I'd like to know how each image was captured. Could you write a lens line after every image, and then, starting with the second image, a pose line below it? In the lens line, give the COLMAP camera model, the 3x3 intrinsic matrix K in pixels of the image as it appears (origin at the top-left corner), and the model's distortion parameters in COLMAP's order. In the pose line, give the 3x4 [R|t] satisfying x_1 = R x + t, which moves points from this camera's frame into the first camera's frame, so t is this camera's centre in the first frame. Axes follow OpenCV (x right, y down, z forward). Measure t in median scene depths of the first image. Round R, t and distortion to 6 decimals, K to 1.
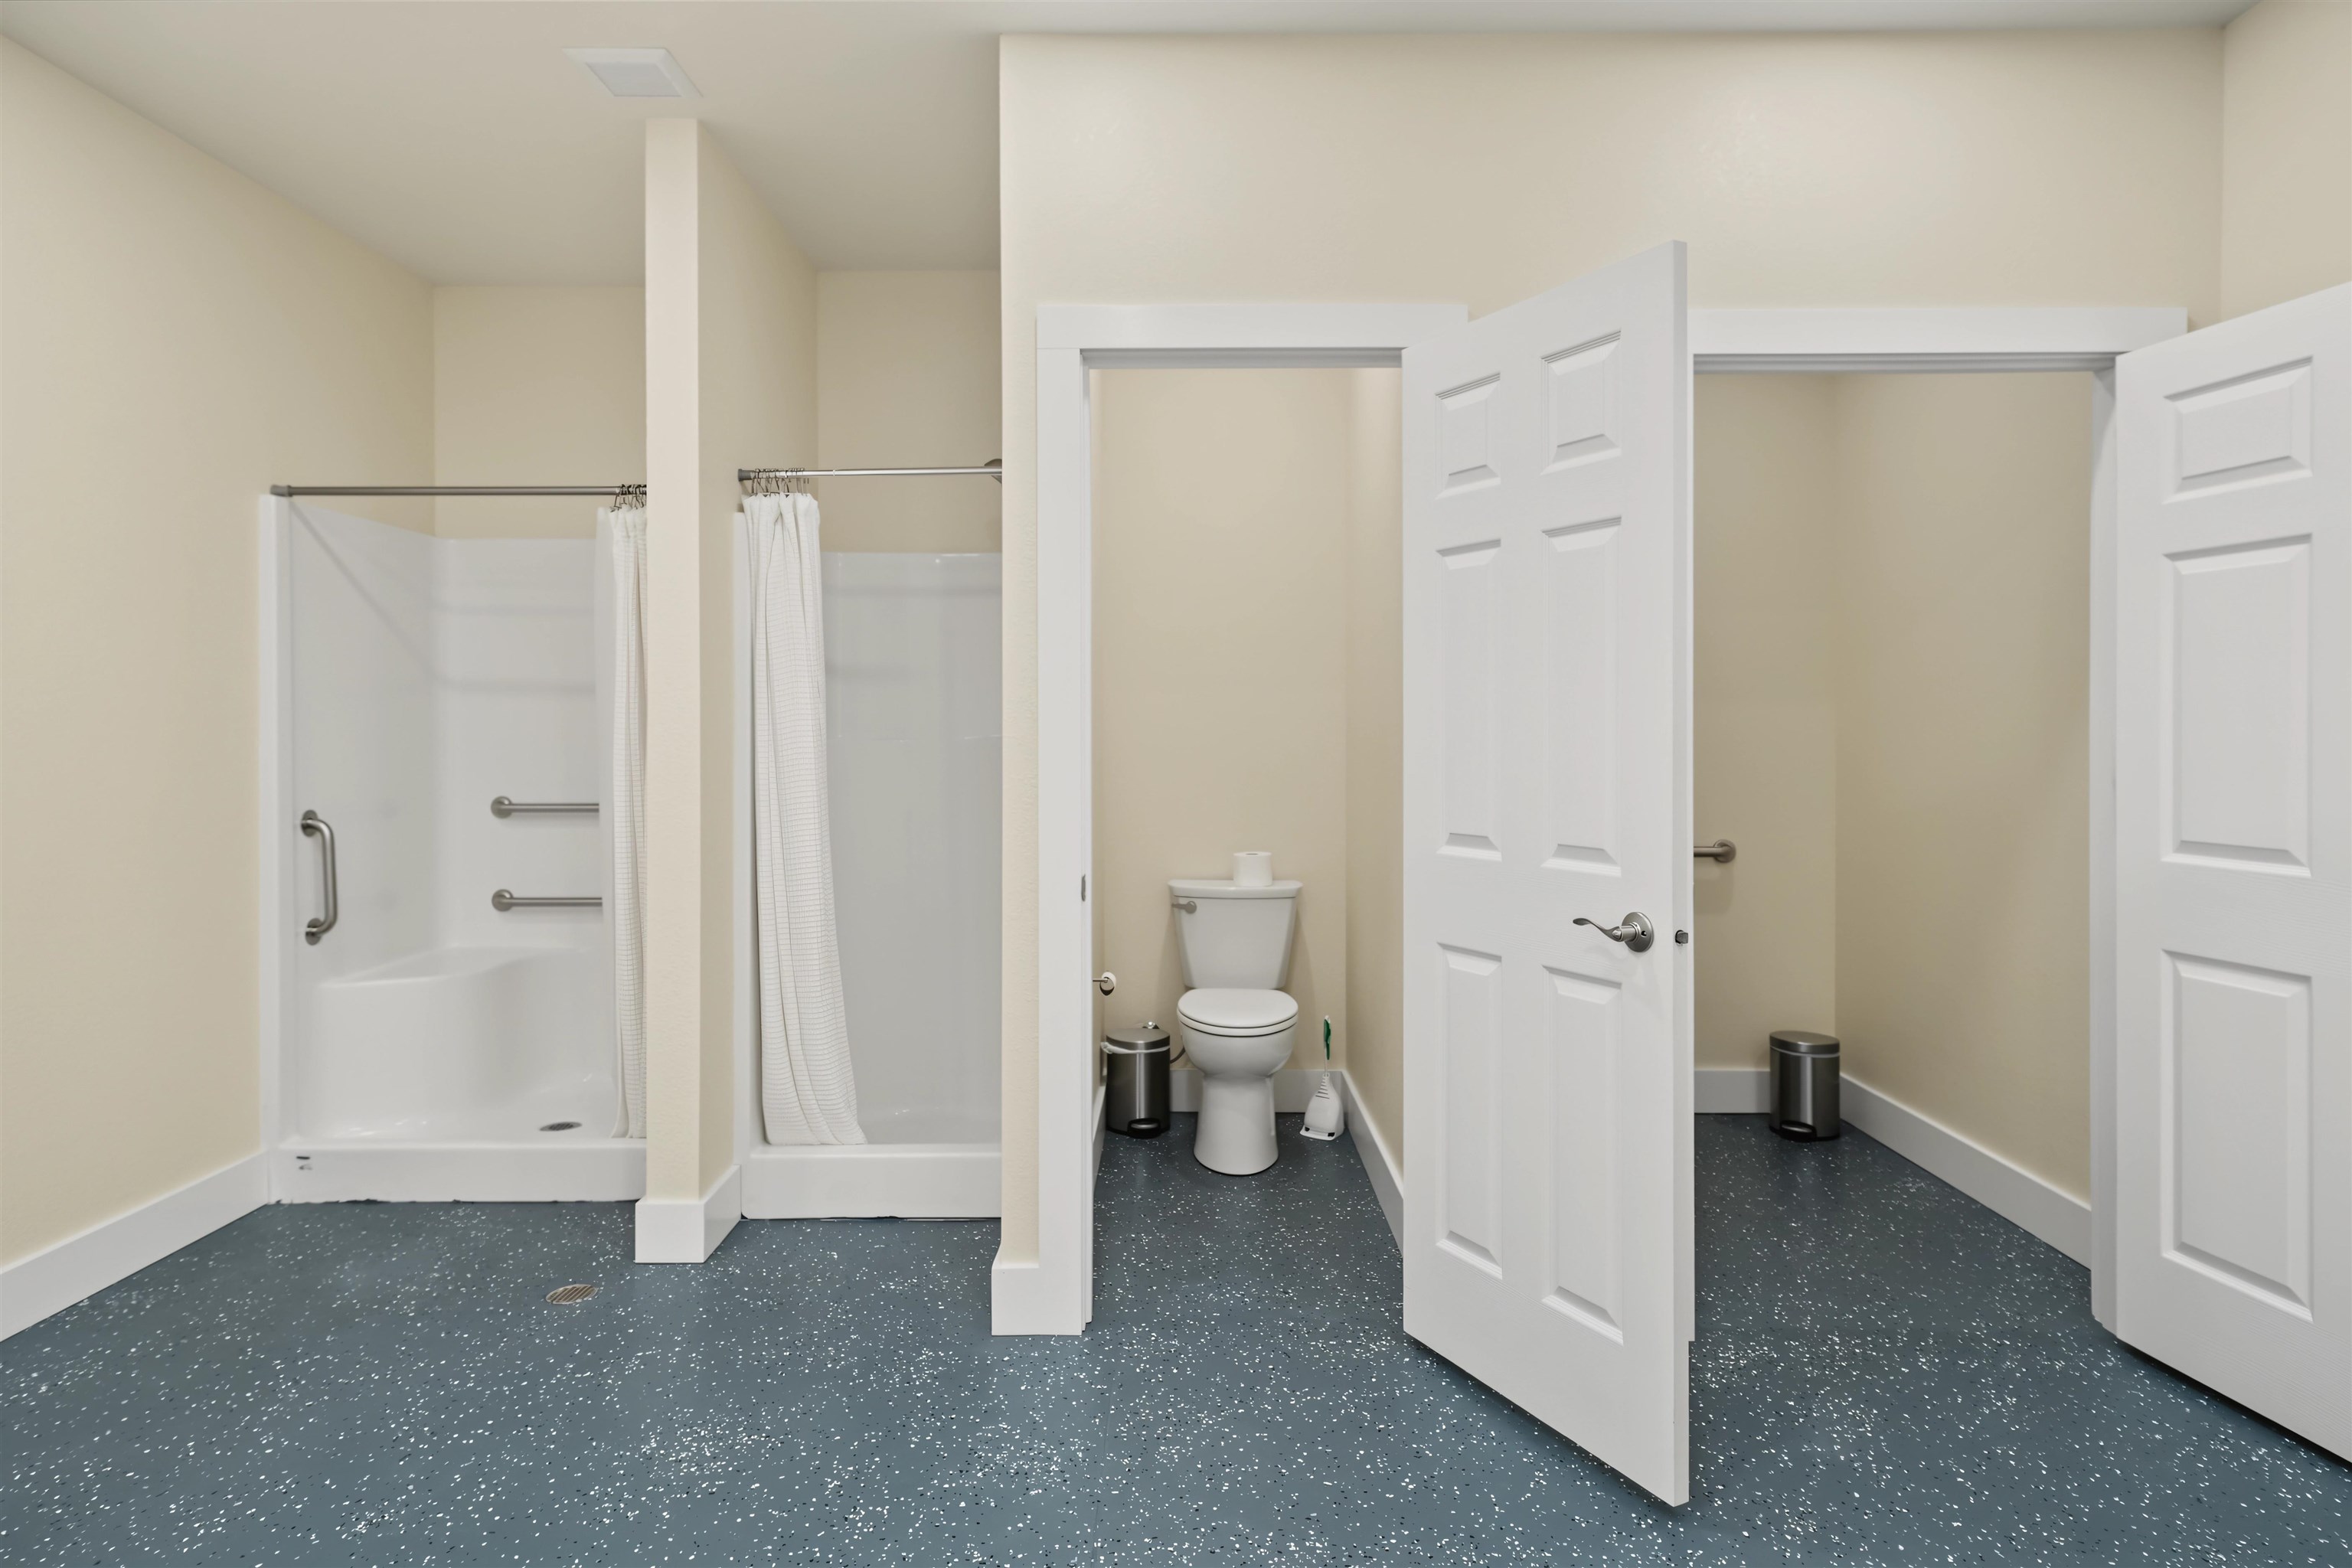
lens RADIAL K [[1354.4, 0, 1184.1], [0, 1354.4, 734.4], [0, 0, 1]] dist [0.015867, 0.002011]
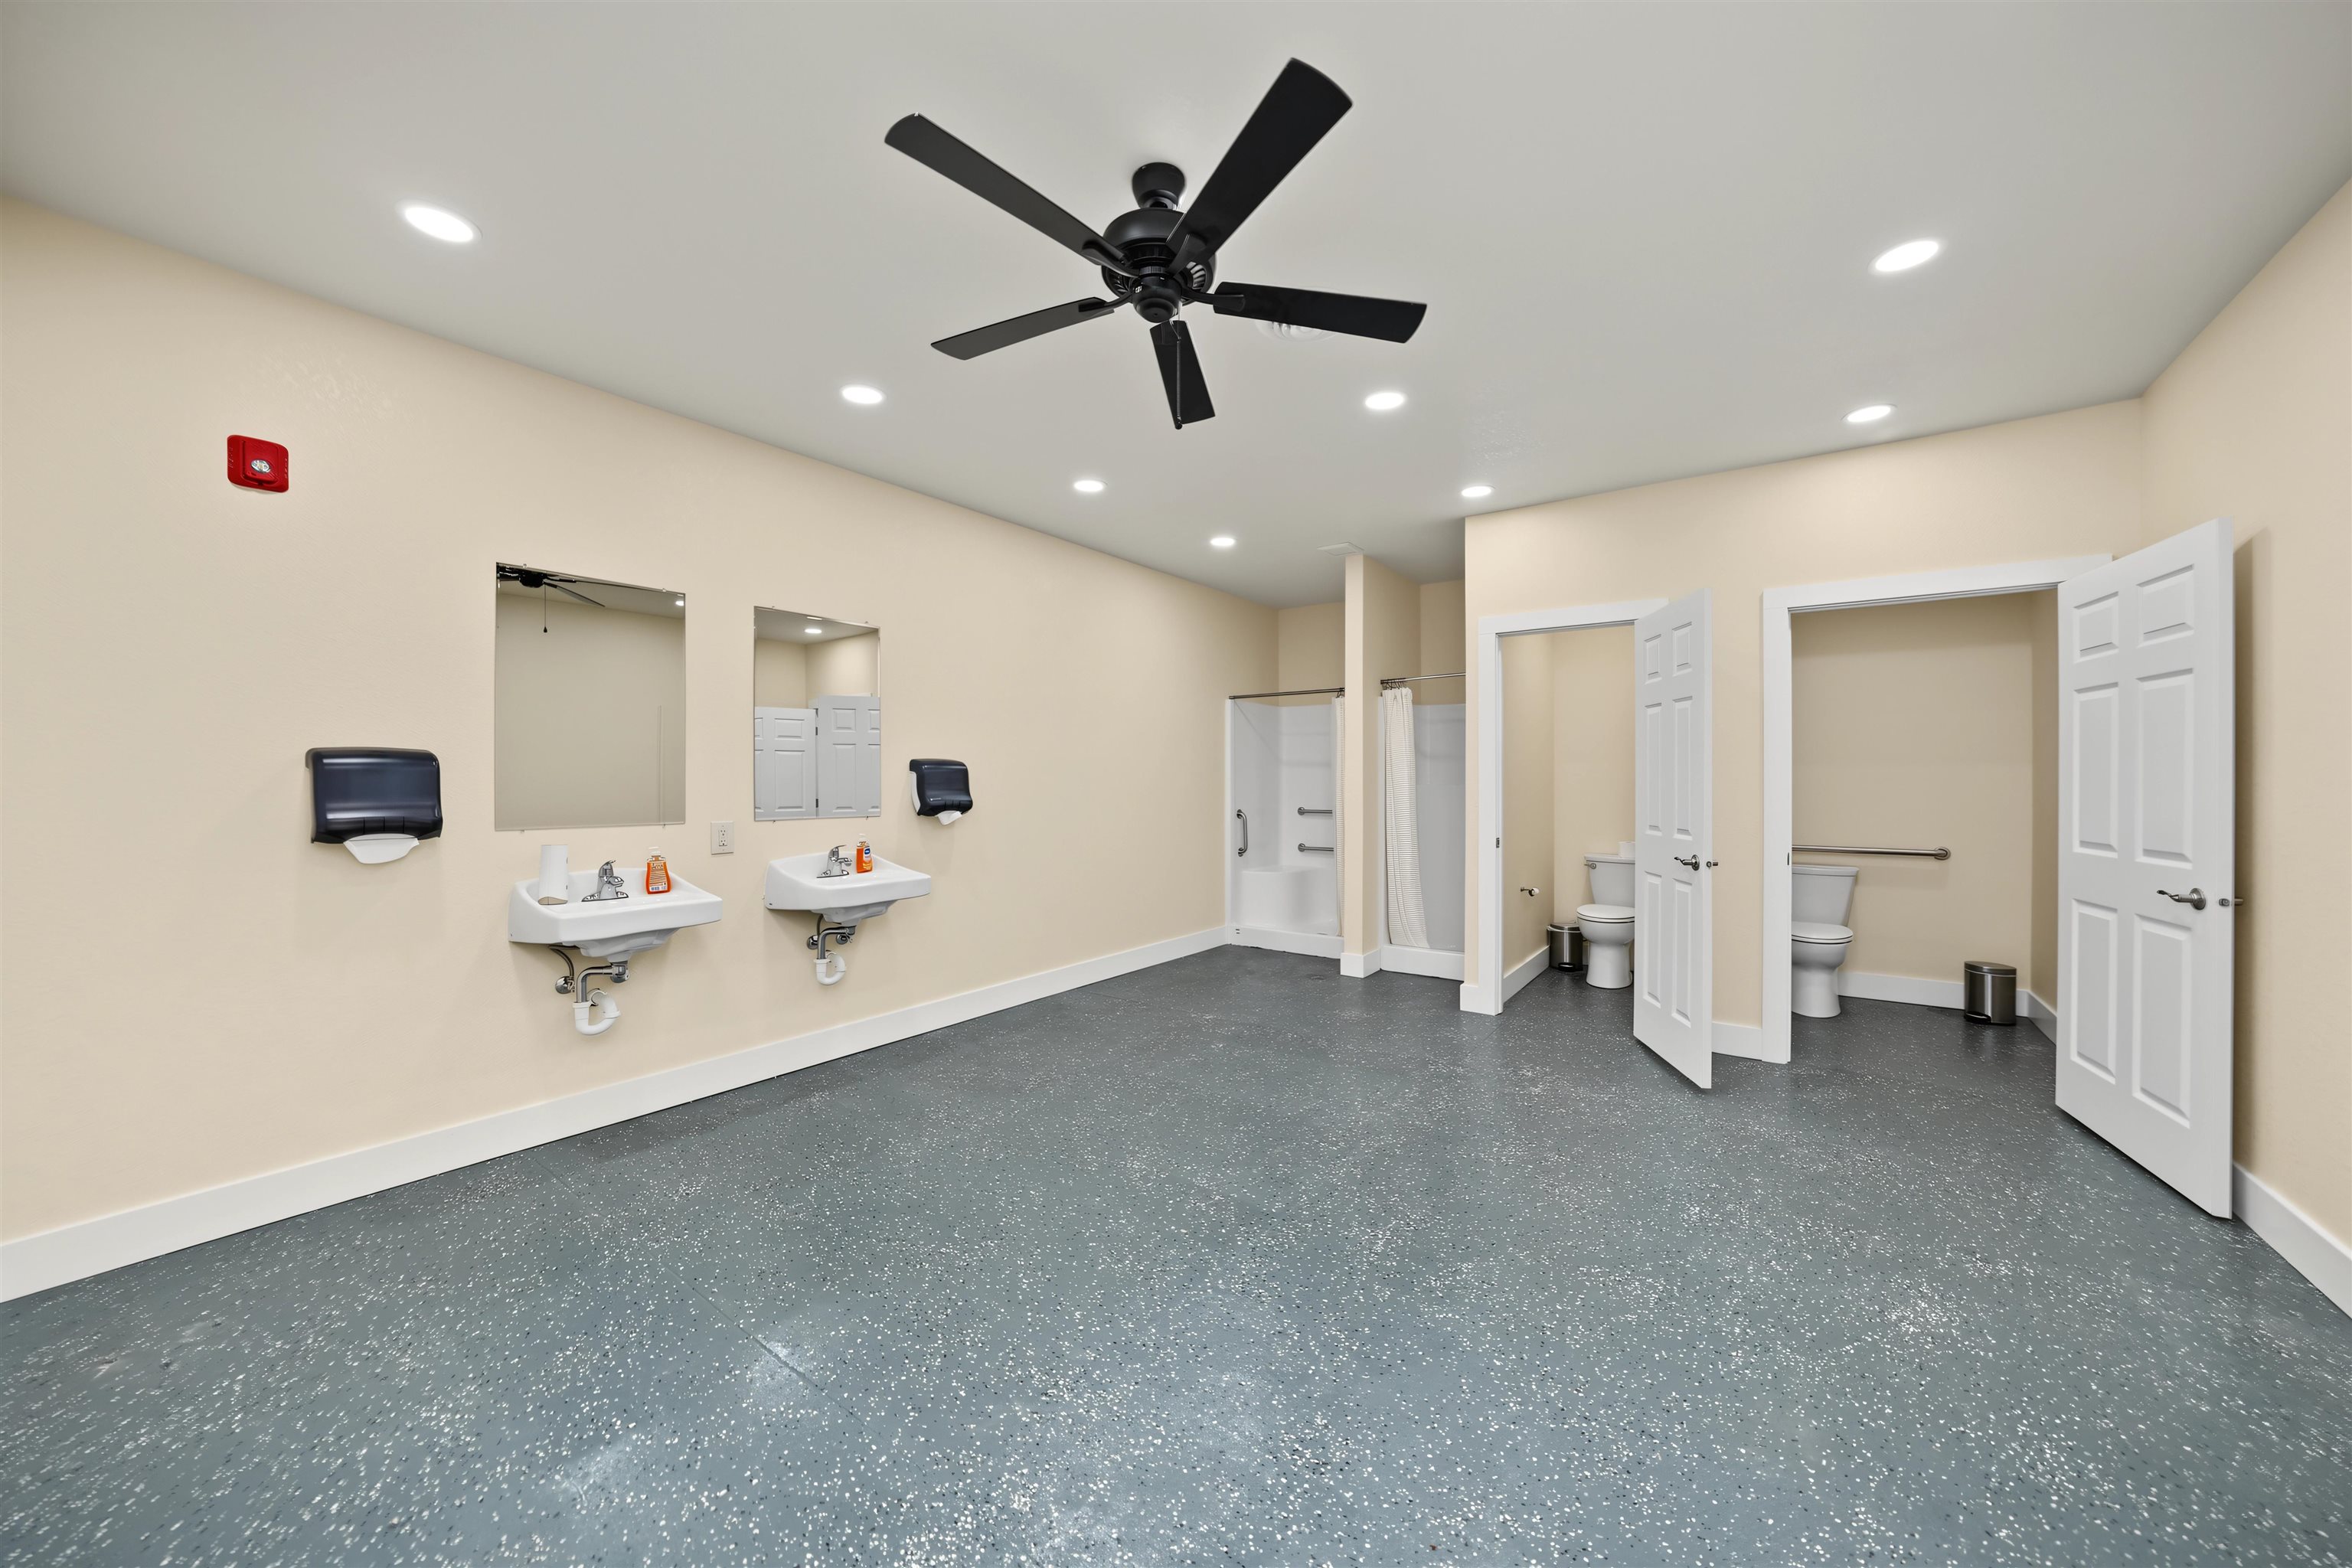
lens RADIAL K [[847.0, 0, 1176.0], [0, 847.0, 783.4], [0, 0, 1]] dist [-0.000290, -0.000013]
pose [[0.806564, 0.003403, -0.591137, 0.300047], [-0.004279, 0.999991, -0.000082, 0.002830], [0.591131, 0.002596, 0.806571, -0.509629]]
